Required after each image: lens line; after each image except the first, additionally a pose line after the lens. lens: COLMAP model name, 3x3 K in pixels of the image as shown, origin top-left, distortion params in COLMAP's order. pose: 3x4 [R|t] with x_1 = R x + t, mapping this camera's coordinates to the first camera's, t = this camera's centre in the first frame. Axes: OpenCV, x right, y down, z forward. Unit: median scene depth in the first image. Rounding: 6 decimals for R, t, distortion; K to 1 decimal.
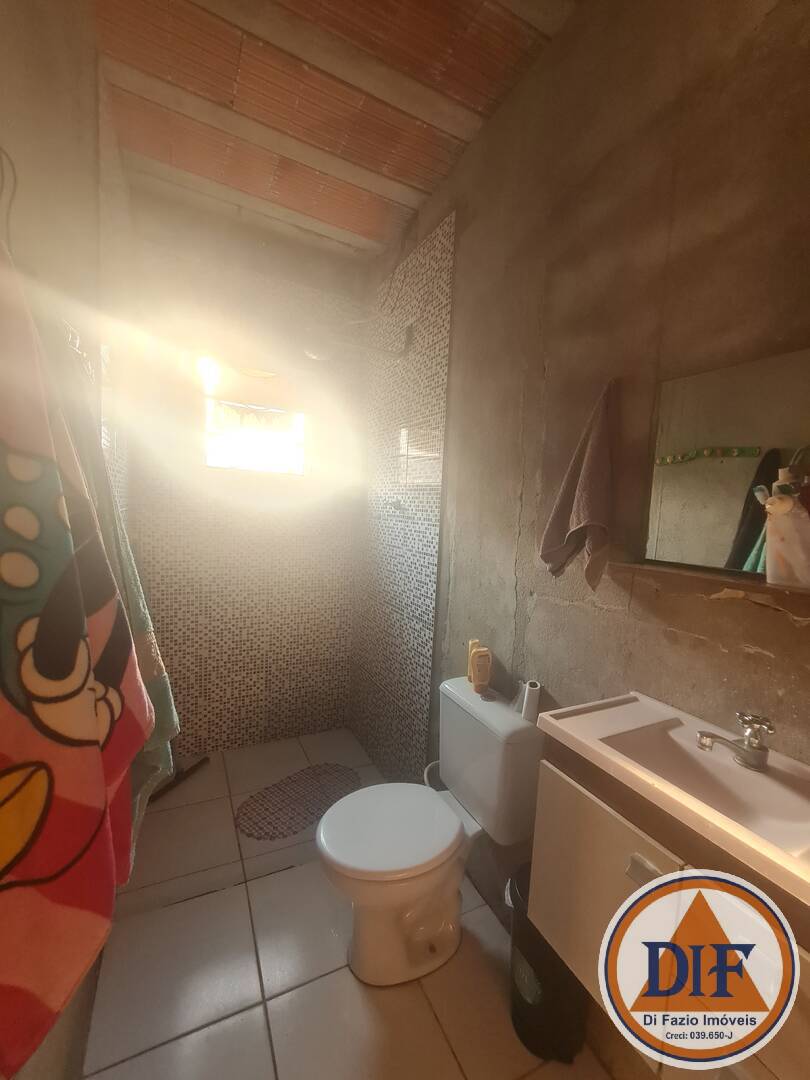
lens RADIAL K [[444.9, 0, 403.9], [0, 444.9, 542.7], [0, 0, 1]] dist [0.000804, 0.000858]
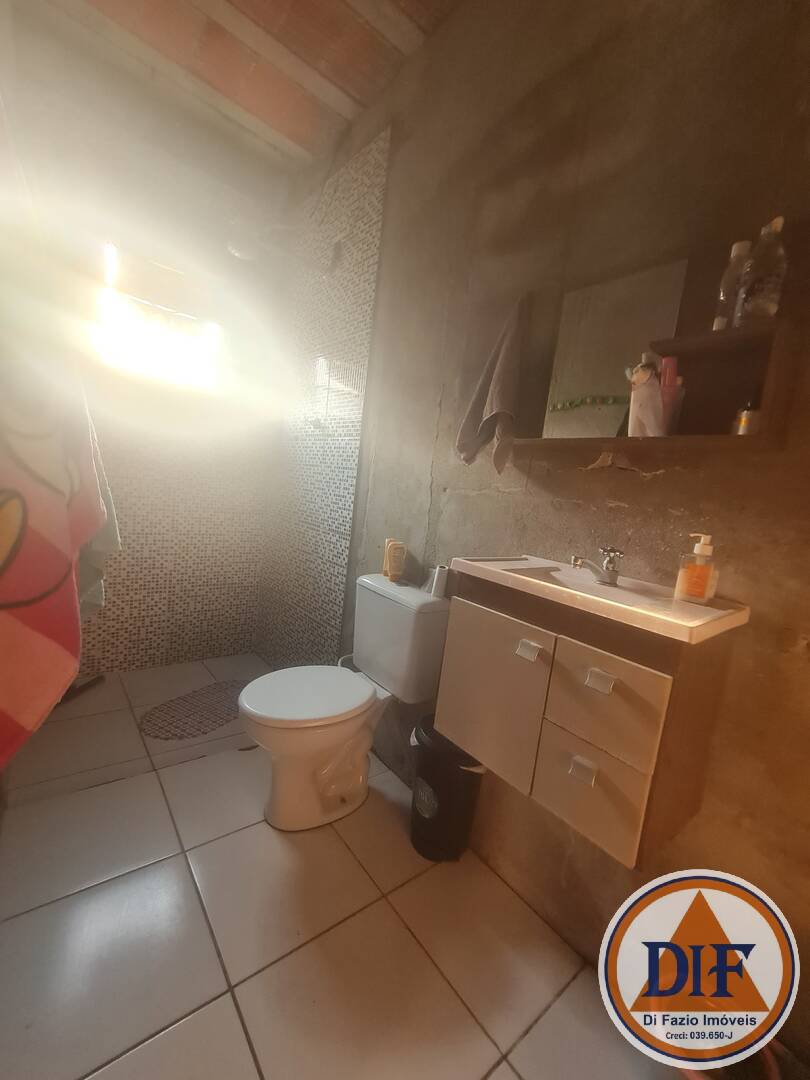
lens RADIAL K [[444.9, 0, 403.5], [0, 444.9, 538.6], [0, 0, 1]] dist [0.000804, 0.000858]
pose [[0.974620, 0.037512, 0.220701, -0.046109], [-0.050458, 0.997302, 0.053311, 0.141591], [-0.218106, -0.063094, 0.973883, -0.064883]]
